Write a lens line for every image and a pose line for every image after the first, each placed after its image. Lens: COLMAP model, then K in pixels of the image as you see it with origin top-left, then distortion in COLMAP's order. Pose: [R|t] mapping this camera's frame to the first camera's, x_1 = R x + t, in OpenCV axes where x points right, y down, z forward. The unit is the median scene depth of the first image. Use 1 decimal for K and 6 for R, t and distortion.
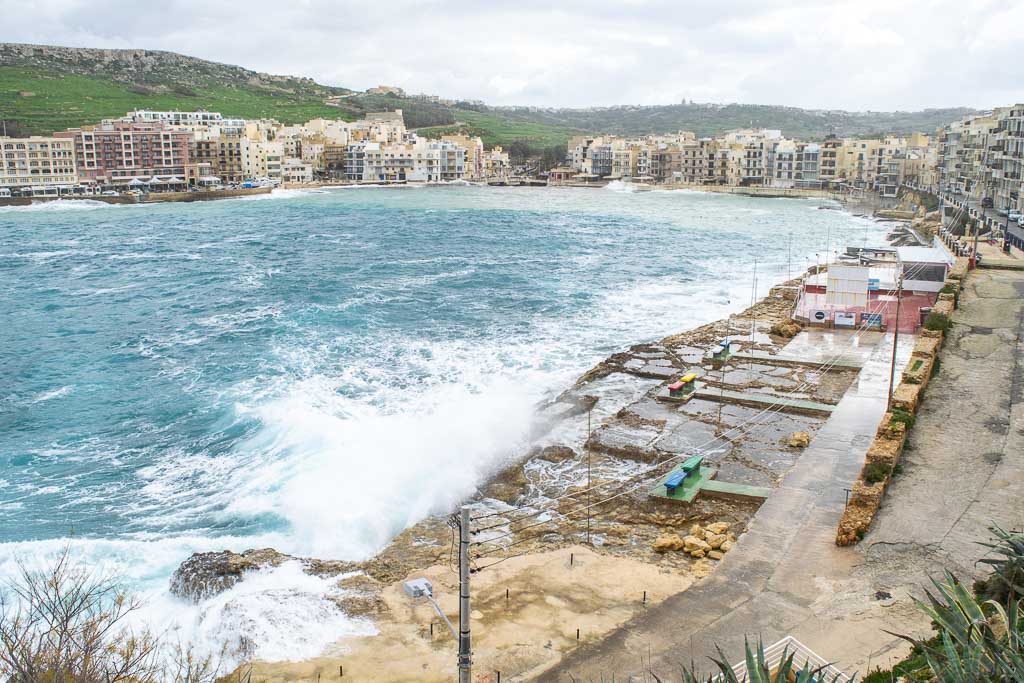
lens RADIAL K [[788.1, 0, 512.0], [0, 788.1, 341.4], [0, 0, 1]] dist [-0.077034, -0.000049]
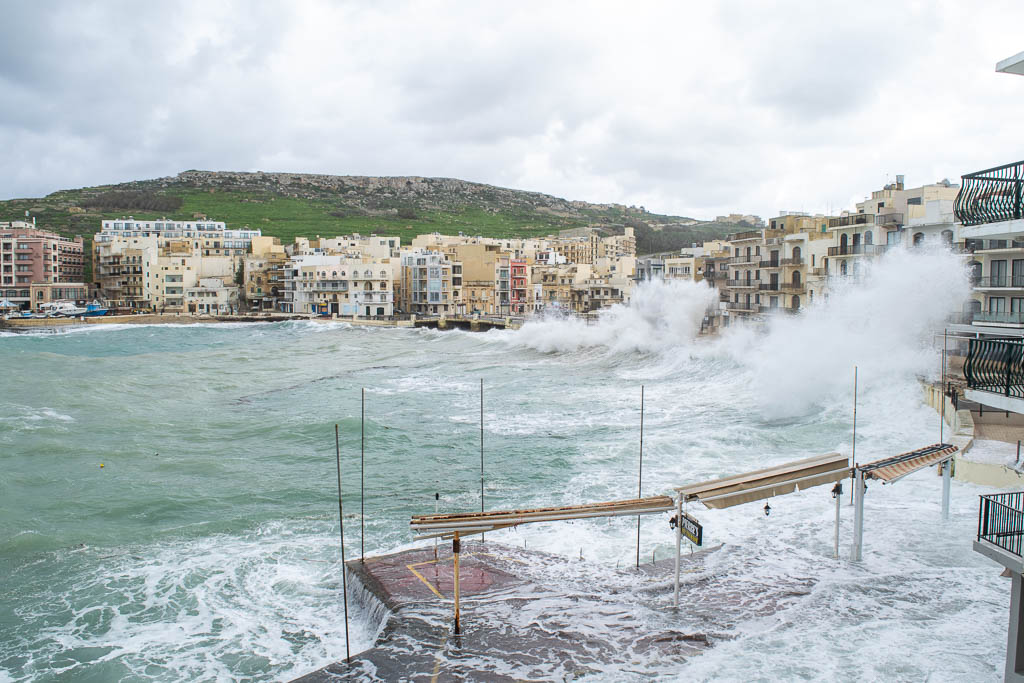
lens RADIAL K [[788.1, 0, 512.8], [0, 788.1, 343.0], [0, 0, 1]] dist [-0.077034, -0.000049]
pose [[0.848345, 0.037473, -0.528116, 0.297733], [-0.128723, 0.982160, -0.137086, -0.119023], [0.513558, 0.184277, 0.838034, 0.570029]]
